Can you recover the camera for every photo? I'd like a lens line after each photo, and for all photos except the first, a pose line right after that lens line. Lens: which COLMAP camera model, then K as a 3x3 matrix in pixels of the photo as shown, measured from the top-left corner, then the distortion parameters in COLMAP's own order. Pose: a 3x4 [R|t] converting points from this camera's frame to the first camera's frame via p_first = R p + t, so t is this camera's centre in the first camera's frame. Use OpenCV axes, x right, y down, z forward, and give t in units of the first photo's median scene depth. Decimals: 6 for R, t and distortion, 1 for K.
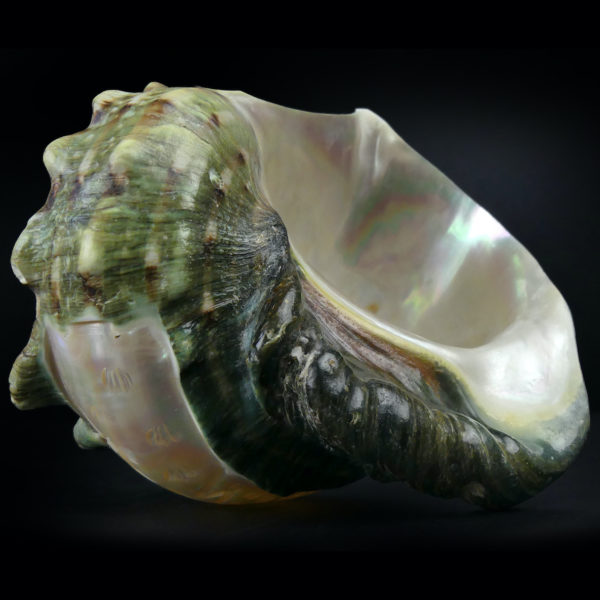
lens RADIAL K [[1103.3, 0, 263.3], [0, 1103.3, 260.5], [0, 0, 1]] dist [-0.081383, 0.000000]
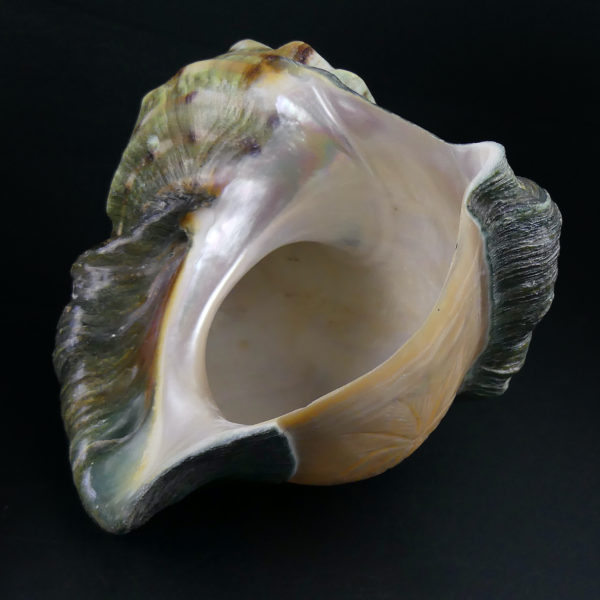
lens RADIAL K [[1820.2, 0, 300.5], [0, 1820.2, 300.2], [0, 0, 1]] dist [-0.137309, 0.000000]
pose [[-0.180117, 0.436316, -0.881582, 1.802362], [-0.070483, 0.888211, 0.453998, -0.860037], [0.981117, 0.143909, -0.129228, 1.491601]]
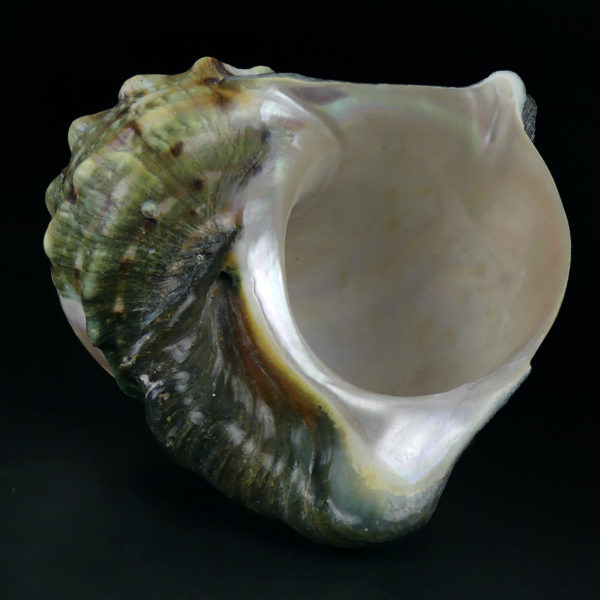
lens RADIAL K [[1820.2, 0, 300.0], [0, 1820.2, 299.0], [0, 0, 1]] dist [-0.137309, 0.000000]
pose [[0.715463, 0.415992, -0.561305, 1.247831], [-0.074024, 0.844027, 0.531167, -1.076370], [0.694718, -0.338481, 0.634663, -0.158567]]
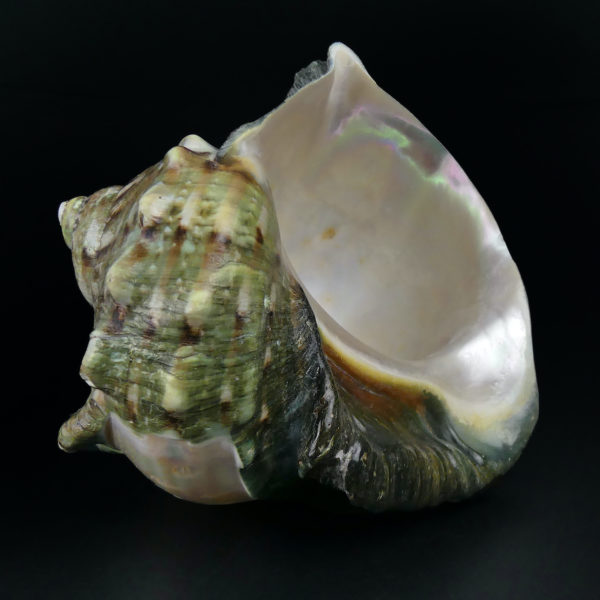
lens RADIAL K [[1820.2, 0, 301.0], [0, 1820.2, 301.1], [0, 0, 1]] dist [-0.137309, 0.000000]
pose [[0.964388, -0.073205, 0.254157, -0.504741], [-0.072650, 0.850653, 0.520683, -1.095493], [-0.254316, -0.520606, 0.815042, -0.553574]]
